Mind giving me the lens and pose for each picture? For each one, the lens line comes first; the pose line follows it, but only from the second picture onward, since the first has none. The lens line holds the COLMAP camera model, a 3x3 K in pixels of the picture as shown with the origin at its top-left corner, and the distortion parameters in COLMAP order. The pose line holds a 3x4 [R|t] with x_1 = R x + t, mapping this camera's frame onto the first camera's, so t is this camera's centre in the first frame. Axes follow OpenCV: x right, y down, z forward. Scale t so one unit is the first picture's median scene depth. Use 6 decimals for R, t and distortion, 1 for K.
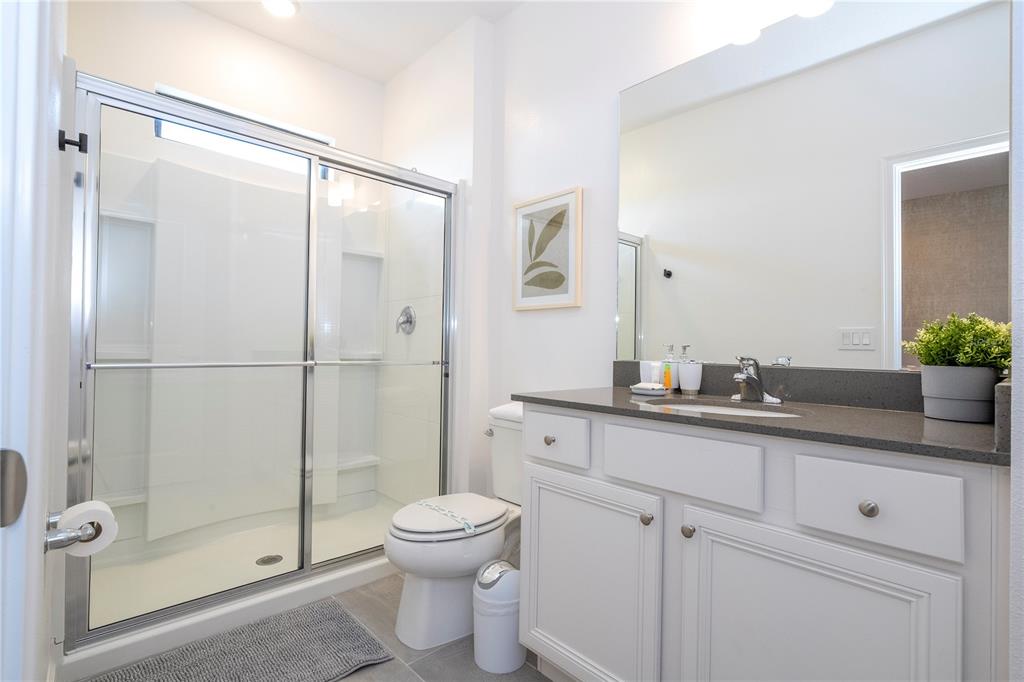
lens RADIAL K [[484.2, 0, 515.1], [0, 484.2, 347.2], [0, 0, 1]] dist [0.006052, 0.001301]
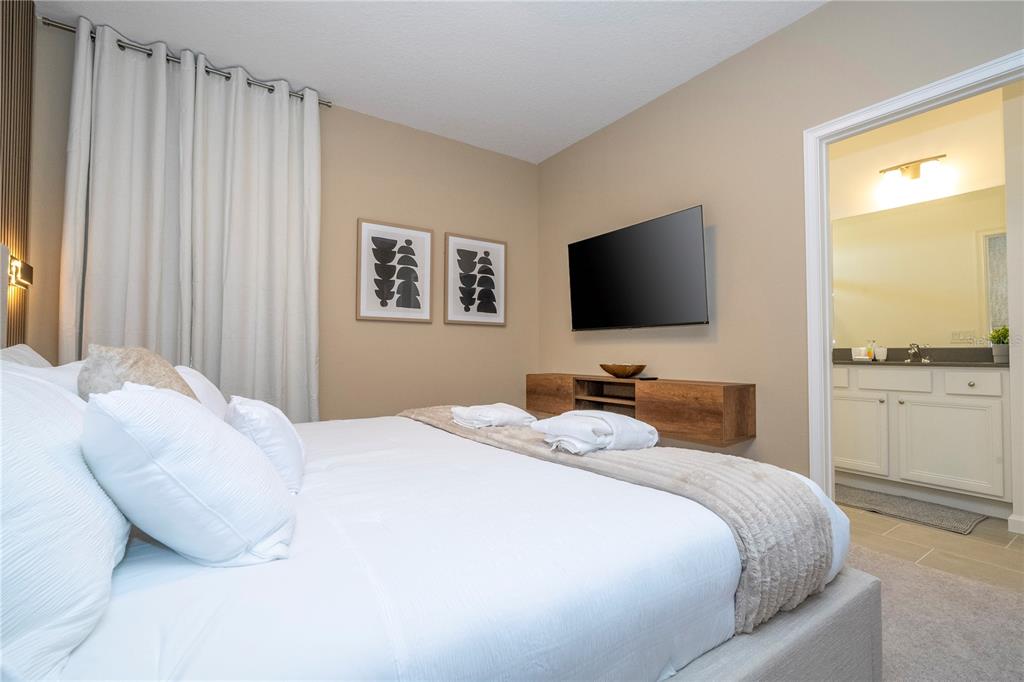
lens RADIAL K [[460.4, 0, 505.7], [0, 460.4, 339.3], [0, 0, 1]] dist [-0.002747, 0.002622]
pose [[0.987110, -0.018486, -0.158970, -1.218419], [0.013720, 0.999424, -0.031028, 0.042384], [0.159452, 0.028447, 0.986796, -1.671413]]
